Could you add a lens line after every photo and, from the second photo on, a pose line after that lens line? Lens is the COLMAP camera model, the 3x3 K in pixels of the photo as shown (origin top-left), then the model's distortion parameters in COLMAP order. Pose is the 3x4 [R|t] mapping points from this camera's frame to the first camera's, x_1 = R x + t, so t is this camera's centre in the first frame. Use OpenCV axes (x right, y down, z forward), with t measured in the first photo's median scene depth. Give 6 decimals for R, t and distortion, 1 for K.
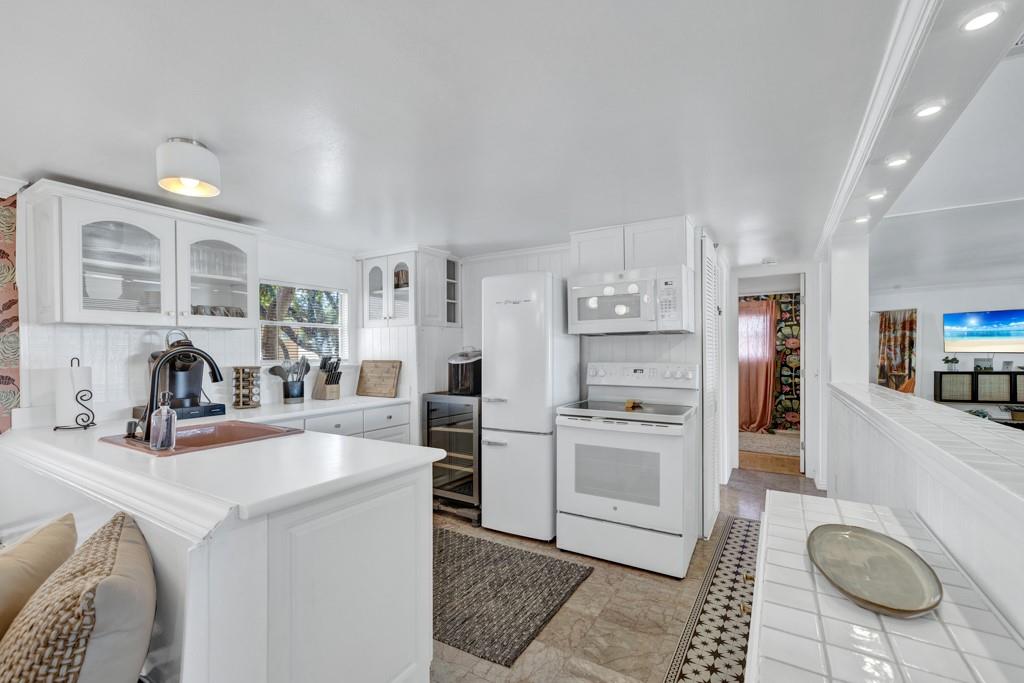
lens RADIAL K [[436.1, 0, 508.4], [0, 436.1, 355.8], [0, 0, 1]] dist [-0.003401, 0.000557]
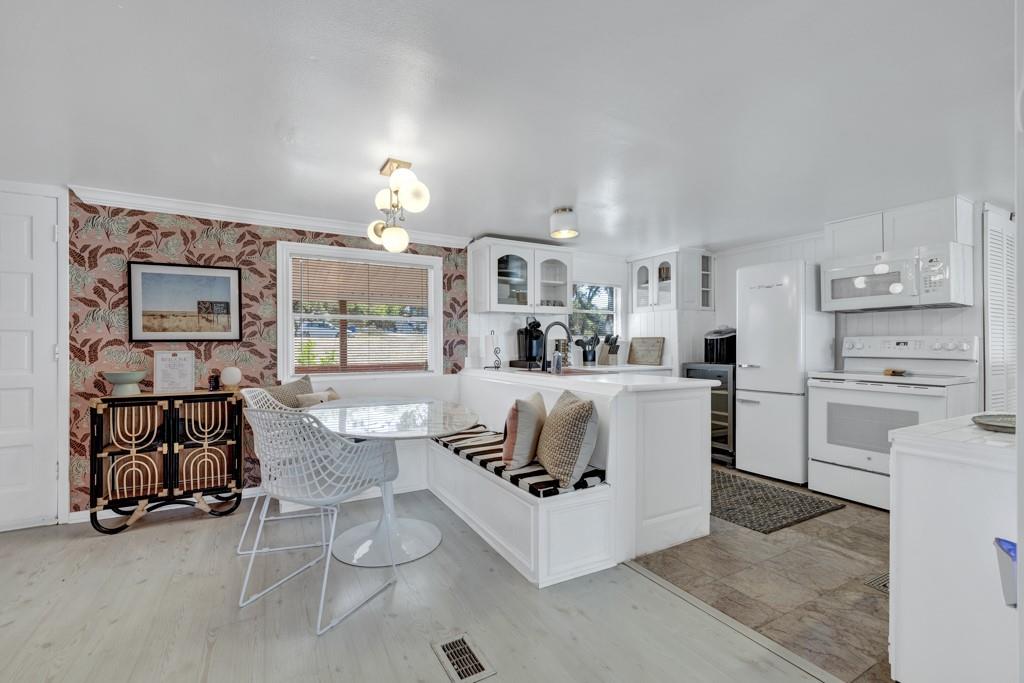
lens RADIAL K [[436.1, 0, 502.7], [0, 436.1, 342.9], [0, 0, 1]] dist [-0.003401, 0.000557]
pose [[0.869851, 0.002485, -0.493309, -0.030376], [-0.009844, 0.999876, -0.012320, 0.060522], [0.493217, 0.015573, 0.869767, -0.451012]]
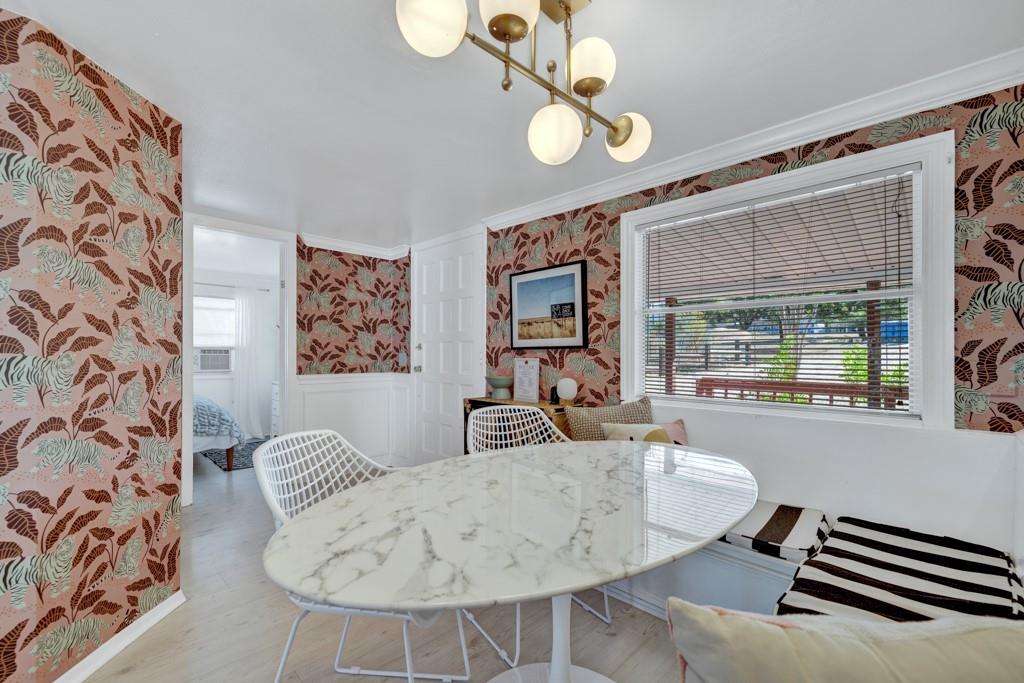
lens RADIAL K [[436.1, 0, 509.7], [0, 436.1, 354.3], [0, 0, 1]] dist [-0.003401, 0.000557]
pose [[-0.236793, 0.008797, -0.971520, -0.224828], [-0.012378, 0.999851, 0.012071, 0.053386], [0.971481, 0.014884, -0.236649, 0.261192]]
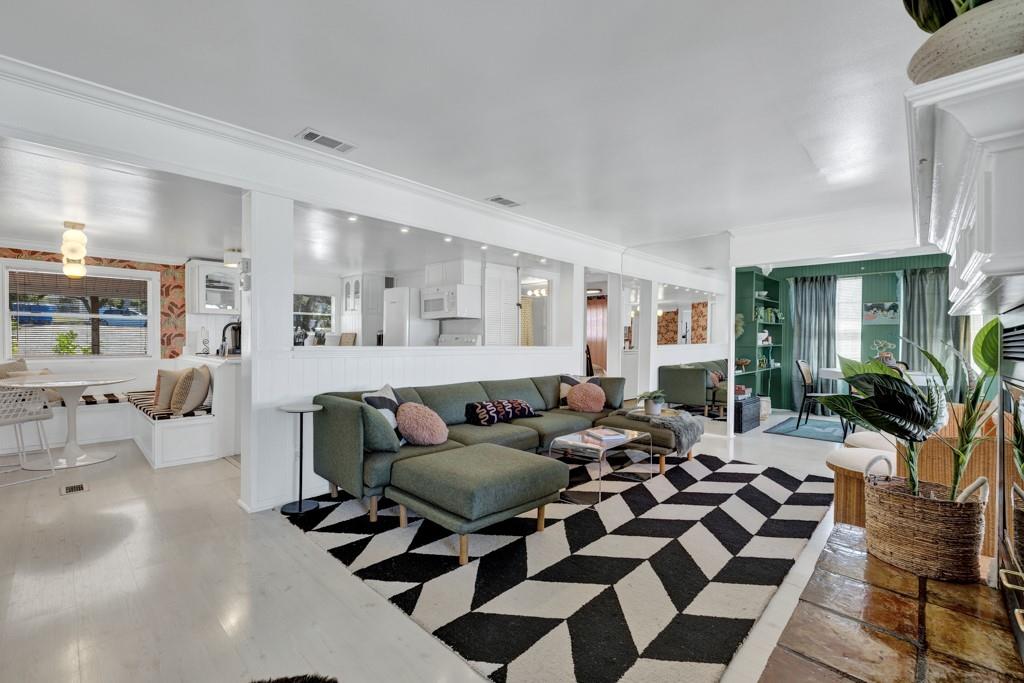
lens RADIAL K [[436.1, 0, 507.7], [0, 436.1, 341.9], [0, 0, 1]] dist [-0.003401, 0.000557]
pose [[0.978682, 0.015674, -0.204780, 0.975011], [-0.016292, 0.999866, -0.001330, 0.050827], [0.204732, 0.004638, 0.978807, -0.867405]]
